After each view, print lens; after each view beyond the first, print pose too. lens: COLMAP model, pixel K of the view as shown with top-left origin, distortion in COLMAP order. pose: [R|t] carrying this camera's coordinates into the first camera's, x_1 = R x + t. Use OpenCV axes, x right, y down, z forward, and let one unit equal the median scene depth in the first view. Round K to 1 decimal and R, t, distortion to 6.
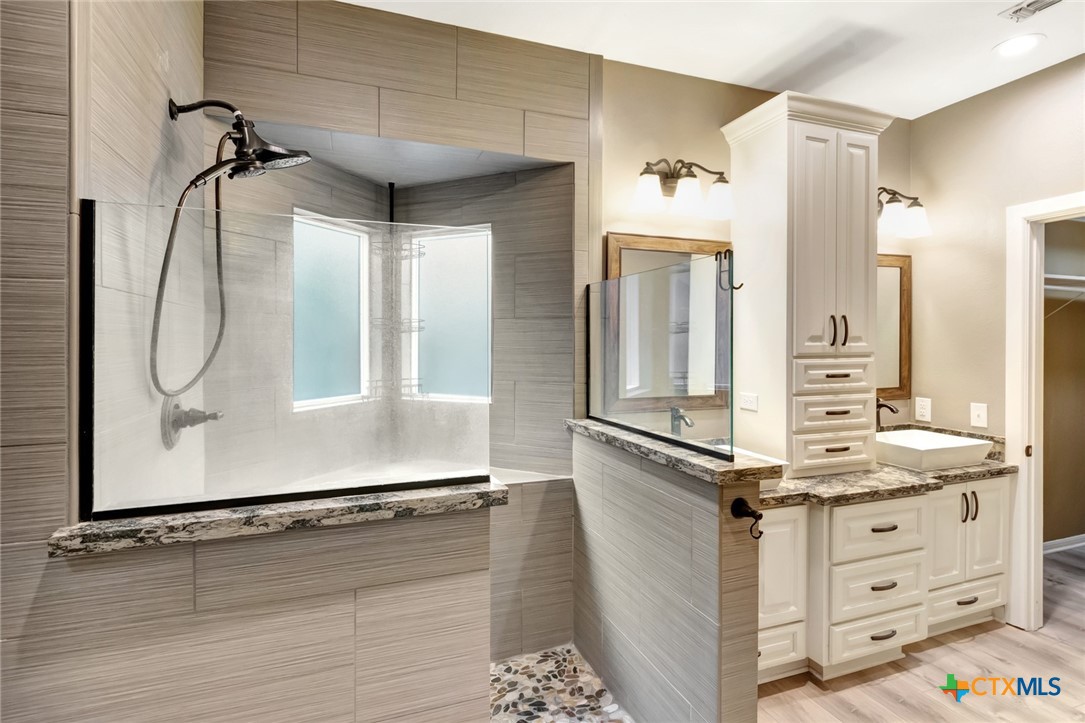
lens RADIAL K [[542.3, 0, 545.8], [0, 542.3, 347.4], [0, 0, 1]] dist [-0.002890, -0.000938]
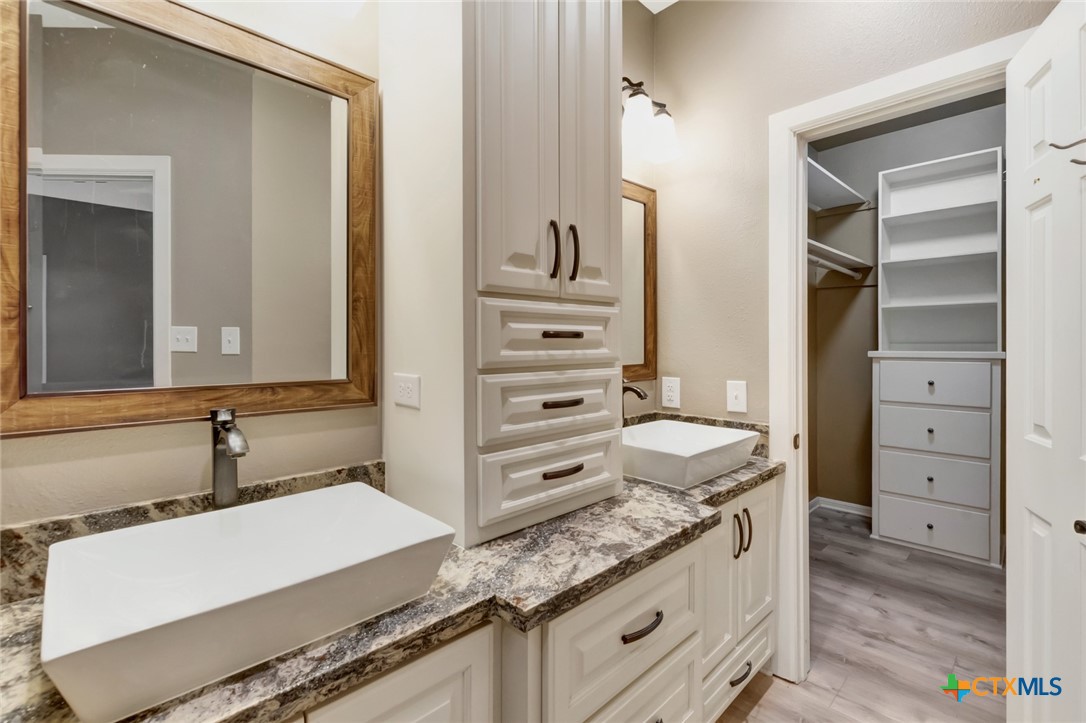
lens RADIAL K [[482.5, 0, 545.8], [0, 482.5, 346.5], [0, 0, 1]] dist [0.001325, -0.000029]
pose [[0.913590, -0.003381, 0.406623, 0.330428], [0.006313, 0.999963, -0.005869, 0.066997], [-0.406588, 0.007929, 0.913577, 0.572148]]
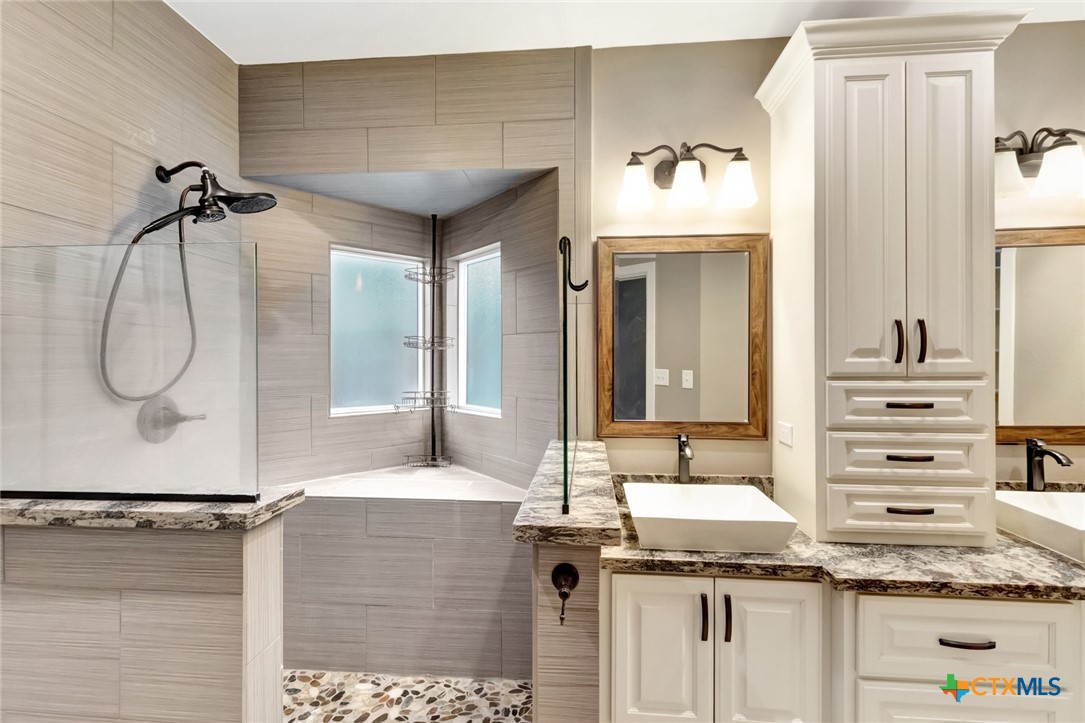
lens RADIAL K [[480.9, 0, 547.2], [0, 480.9, 358.2], [0, 0, 1]] dist [0.001116, -0.000808]
pose [[0.903503, -0.000561, -0.428581, 0.385449], [-0.003888, 0.999947, -0.009505, -0.001367], [0.428564, 0.010254, 0.903453, 0.236349]]
